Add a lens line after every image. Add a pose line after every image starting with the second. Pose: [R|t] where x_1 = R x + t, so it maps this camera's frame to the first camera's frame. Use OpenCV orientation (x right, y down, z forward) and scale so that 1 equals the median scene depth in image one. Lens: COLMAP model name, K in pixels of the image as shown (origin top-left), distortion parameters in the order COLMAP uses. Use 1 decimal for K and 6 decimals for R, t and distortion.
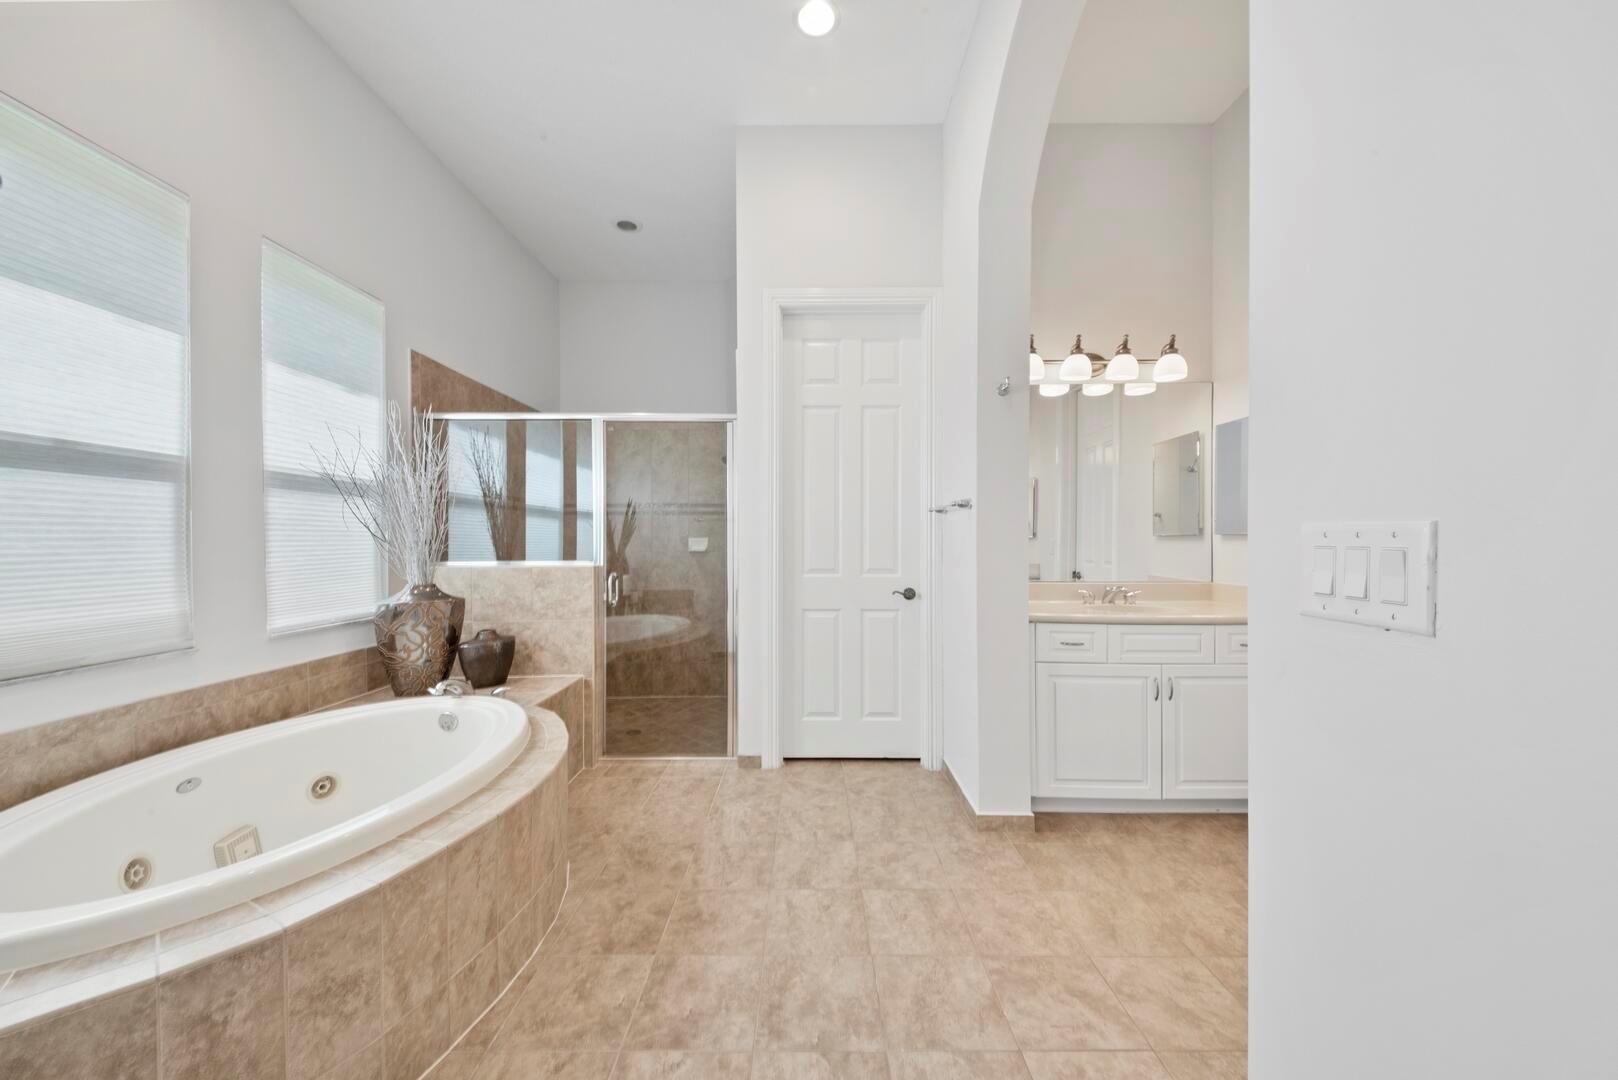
lens RADIAL K [[561.5, 0, 809.0], [0, 561.5, 540.0], [0, 0, 1]] dist [0.015868, -0.006721]
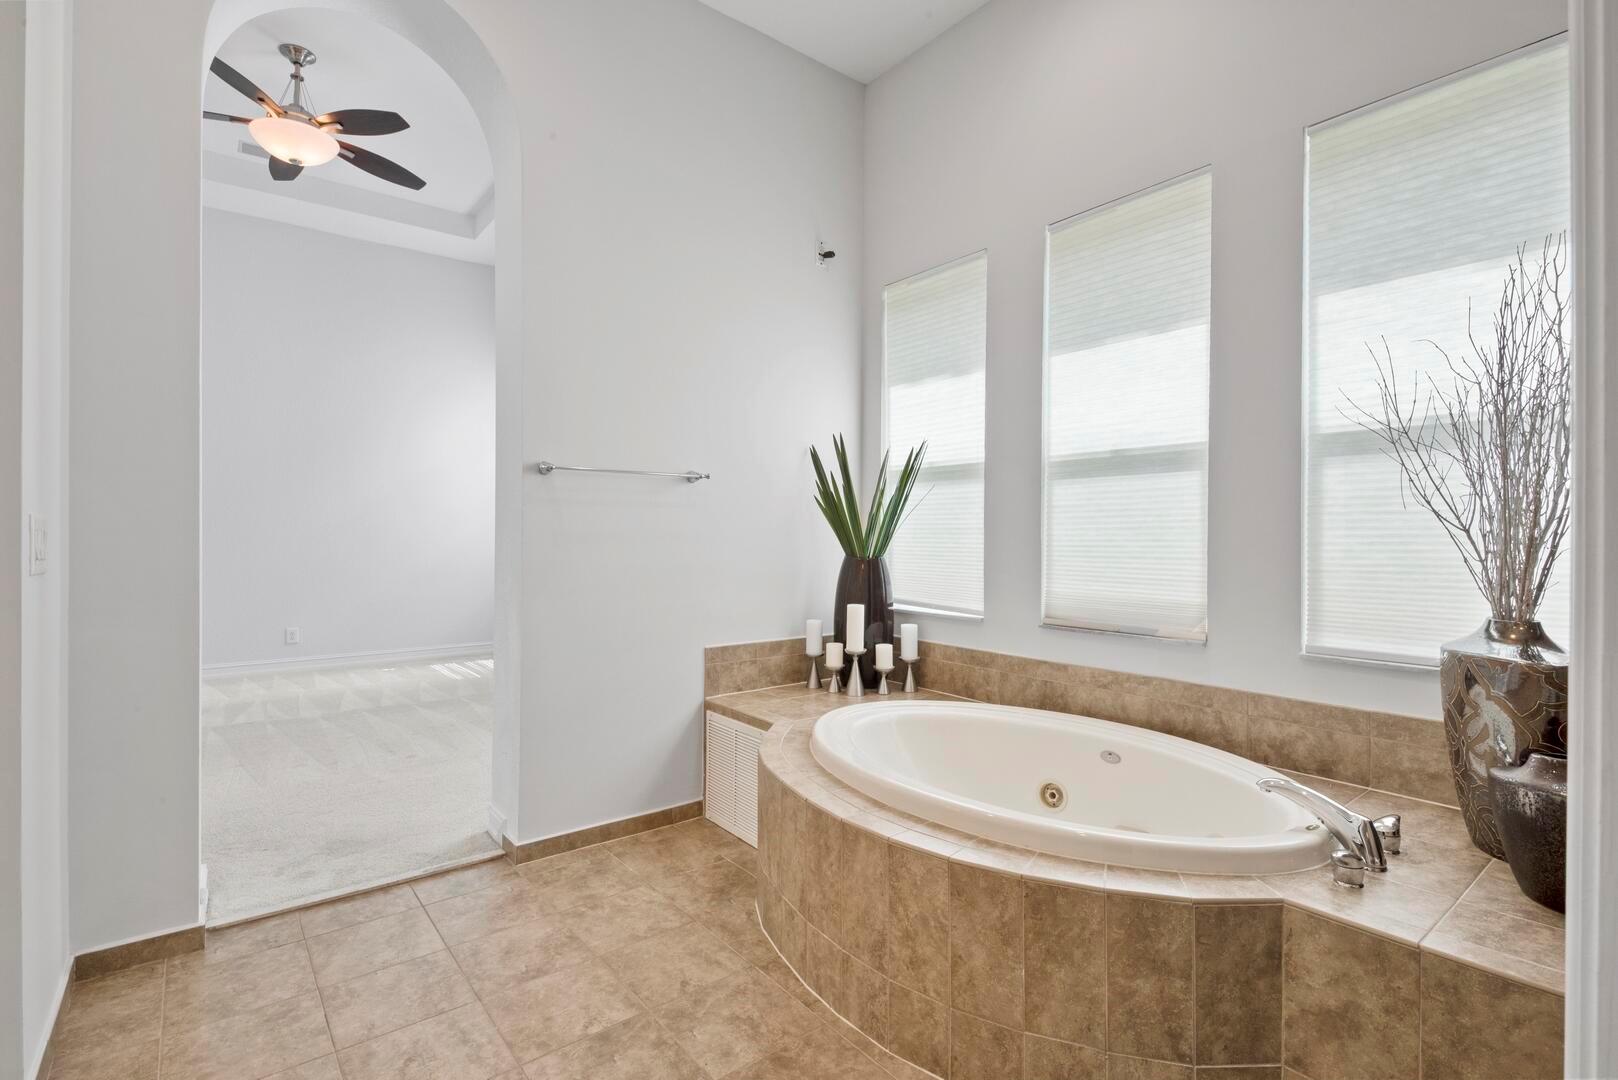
lens RADIAL K [[758.5, 0, 809.8], [0, 758.5, 525.0], [0, 0, 1]] dist [0.001138, -0.000248]
pose [[-0.780265, -0.012976, -0.625314, 0.238458], [-0.005782, 0.999892, -0.013535, 0.016969], [0.625422, -0.006945, -0.780256, 1.691130]]
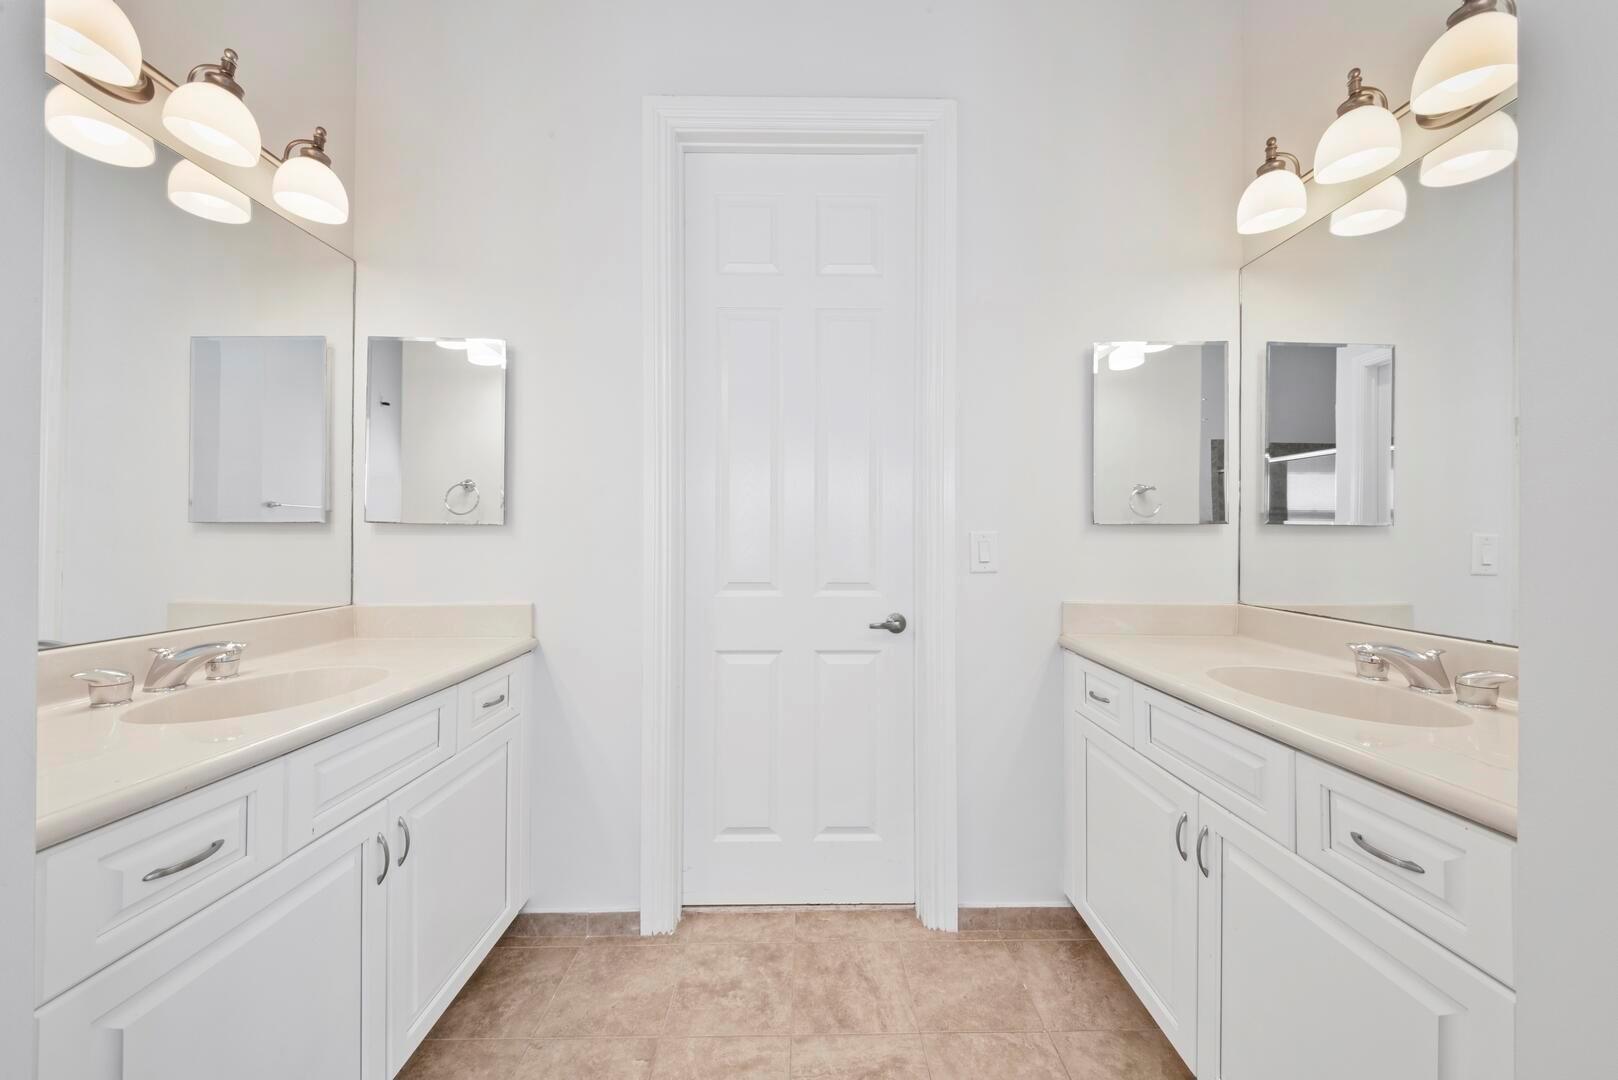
lens RADIAL K [[561.5, 0, 809.0], [0, 561.5, 540.0], [0, 0, 1]] dist [0.015868, -0.006721]
pose [[-0.008169, -0.004948, 0.999954, 0.131549], [-0.003909, 0.999980, 0.004916, 0.002788], [-0.999959, -0.003869, -0.008188, 0.561461]]
